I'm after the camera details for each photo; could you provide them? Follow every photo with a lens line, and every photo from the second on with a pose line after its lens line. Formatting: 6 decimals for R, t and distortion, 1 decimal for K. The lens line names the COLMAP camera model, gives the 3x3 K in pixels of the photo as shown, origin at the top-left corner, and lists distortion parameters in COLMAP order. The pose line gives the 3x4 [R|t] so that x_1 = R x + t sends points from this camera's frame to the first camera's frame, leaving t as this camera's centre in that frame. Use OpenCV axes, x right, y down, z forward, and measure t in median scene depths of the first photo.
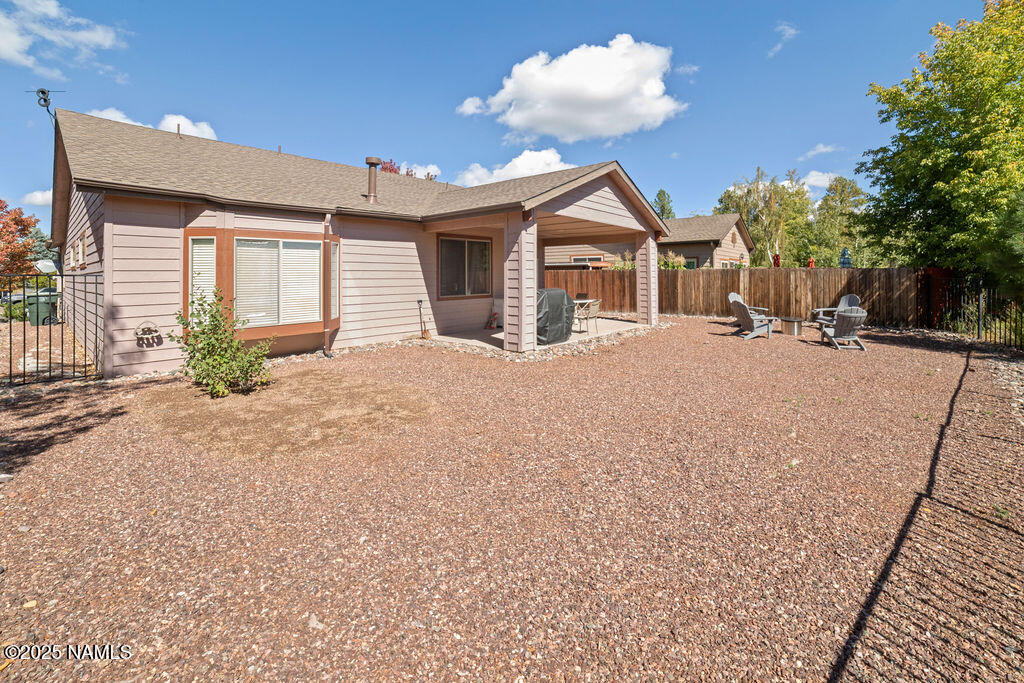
lens RADIAL K [[431.0, 0, 510.9], [0, 431.0, 271.6], [0, 0, 1]] dist [-0.052985, 0.015941]
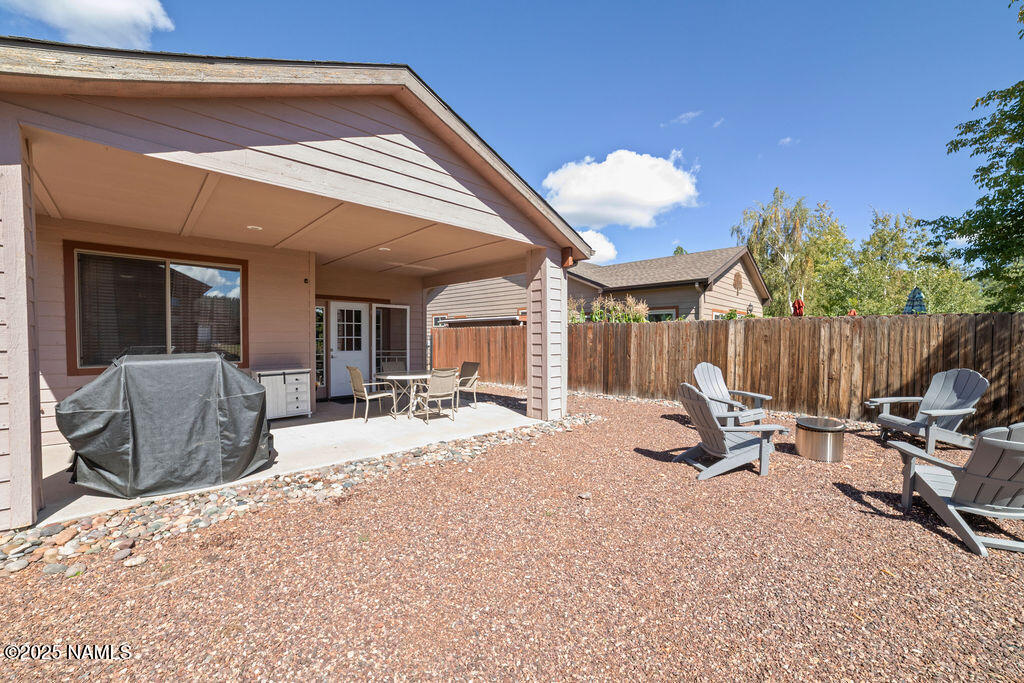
lens RADIAL K [[412.2, 0, 512.3], [0, 412.2, 348.9], [0, 0, 1]] dist [-0.071418, 0.028041]
pose [[0.997098, 0.003963, -0.076028, 0.318547], [-0.001617, 0.999521, 0.030898, 0.017717], [0.076114, -0.030686, 0.996627, 0.477489]]
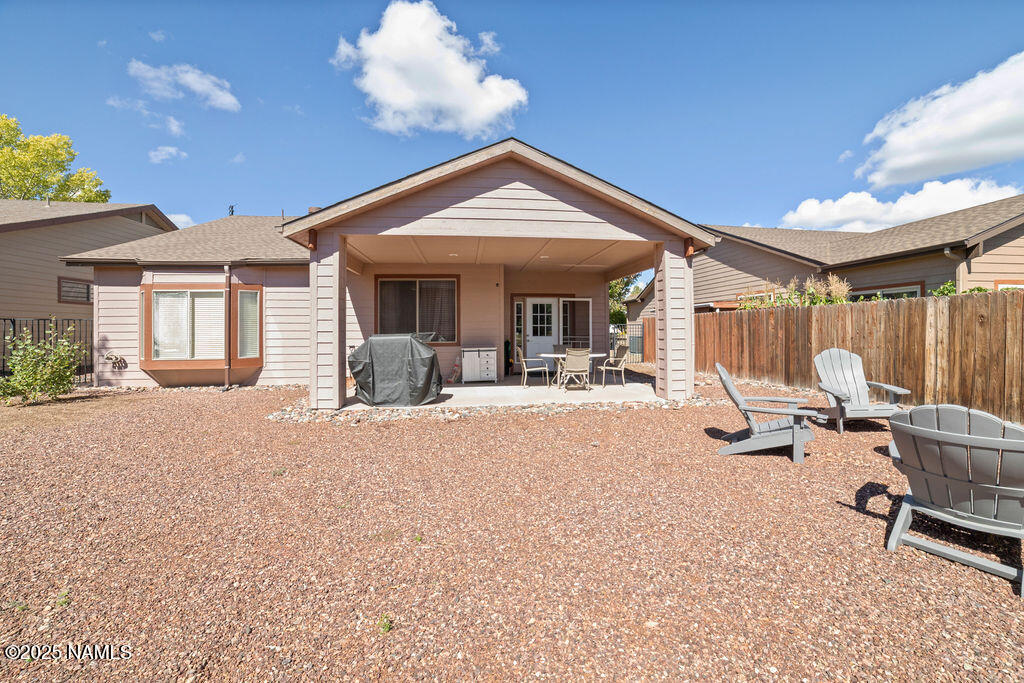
lens RADIAL K [[416.3, 0, 514.3], [0, 416.3, 325.7], [0, 0, 1]] dist [-0.075414, 0.032274]
pose [[0.748375, -0.009206, -0.663212, 0.538587], [0.008798, 0.999953, -0.003952, 0.023091], [0.663217, -0.002877, 0.748421, 0.436402]]
